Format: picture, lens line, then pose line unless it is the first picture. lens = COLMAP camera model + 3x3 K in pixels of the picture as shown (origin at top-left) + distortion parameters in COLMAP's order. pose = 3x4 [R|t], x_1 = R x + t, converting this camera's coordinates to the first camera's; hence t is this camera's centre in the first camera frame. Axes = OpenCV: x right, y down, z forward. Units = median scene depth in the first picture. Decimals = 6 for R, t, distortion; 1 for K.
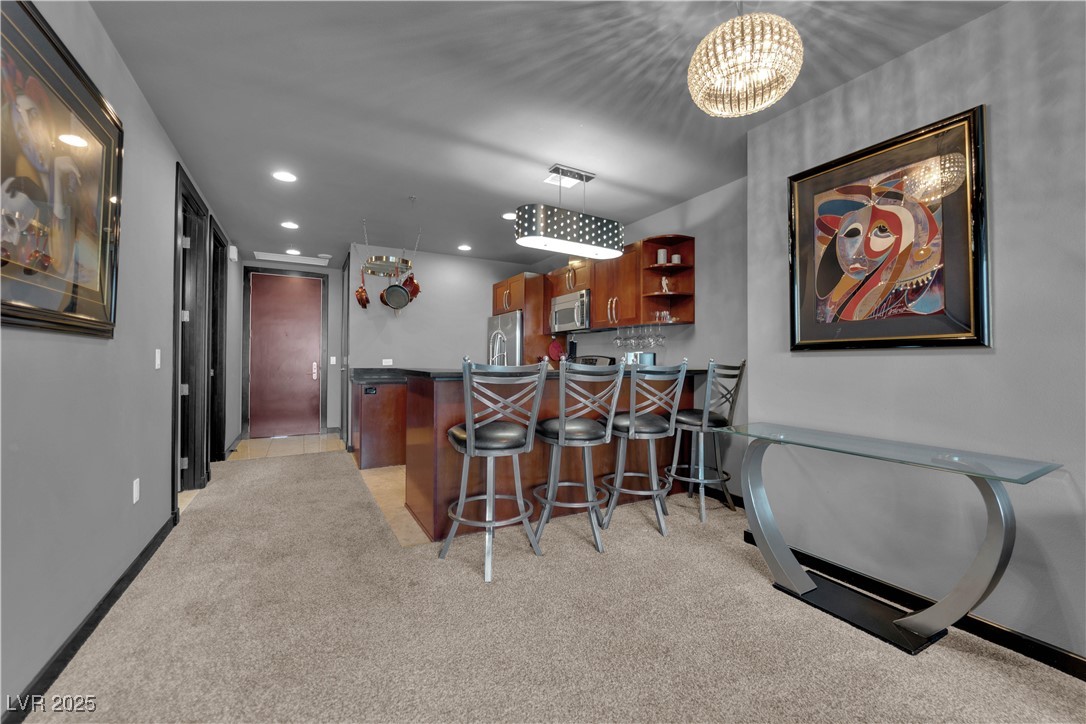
lens RADIAL K [[441.0, 0, 546.2], [0, 441.0, 355.0], [0, 0, 1]] dist [-0.011174, -0.002556]
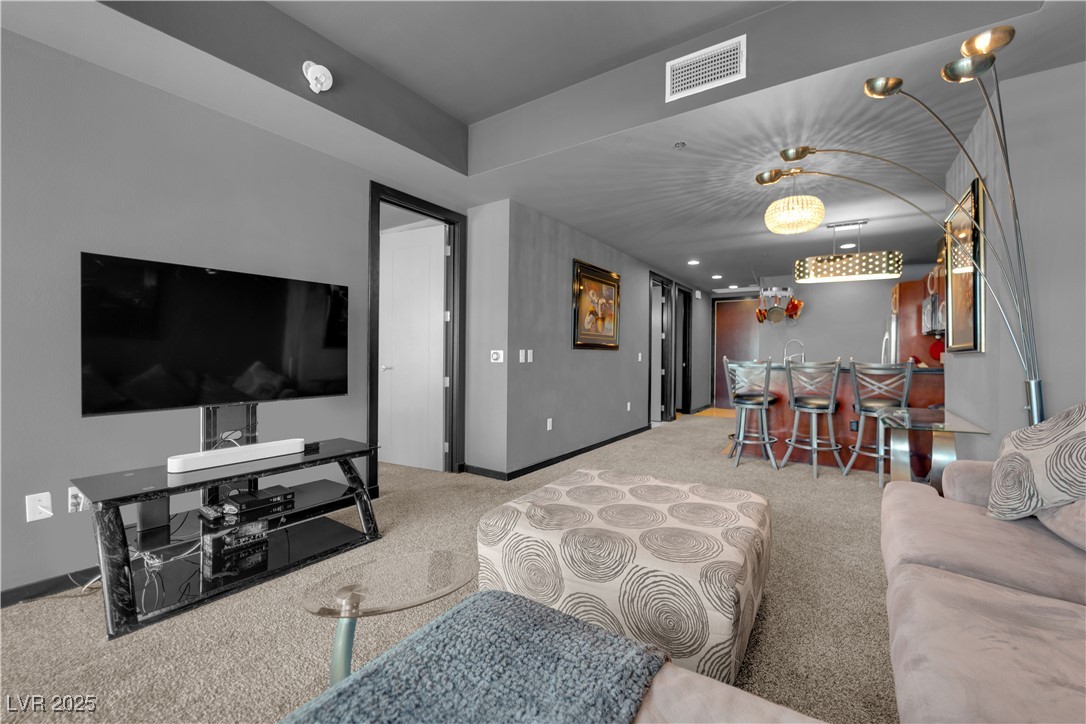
lens RADIAL K [[441.0, 0, 548.5], [0, 441.0, 360.4], [0, 0, 1]] dist [-0.011174, -0.002556]
pose [[0.456047, 0.010163, -0.889898, 0.757064], [0.005037, 0.999889, 0.014001, -0.007552], [0.889942, -0.010867, 0.455945, -0.409188]]
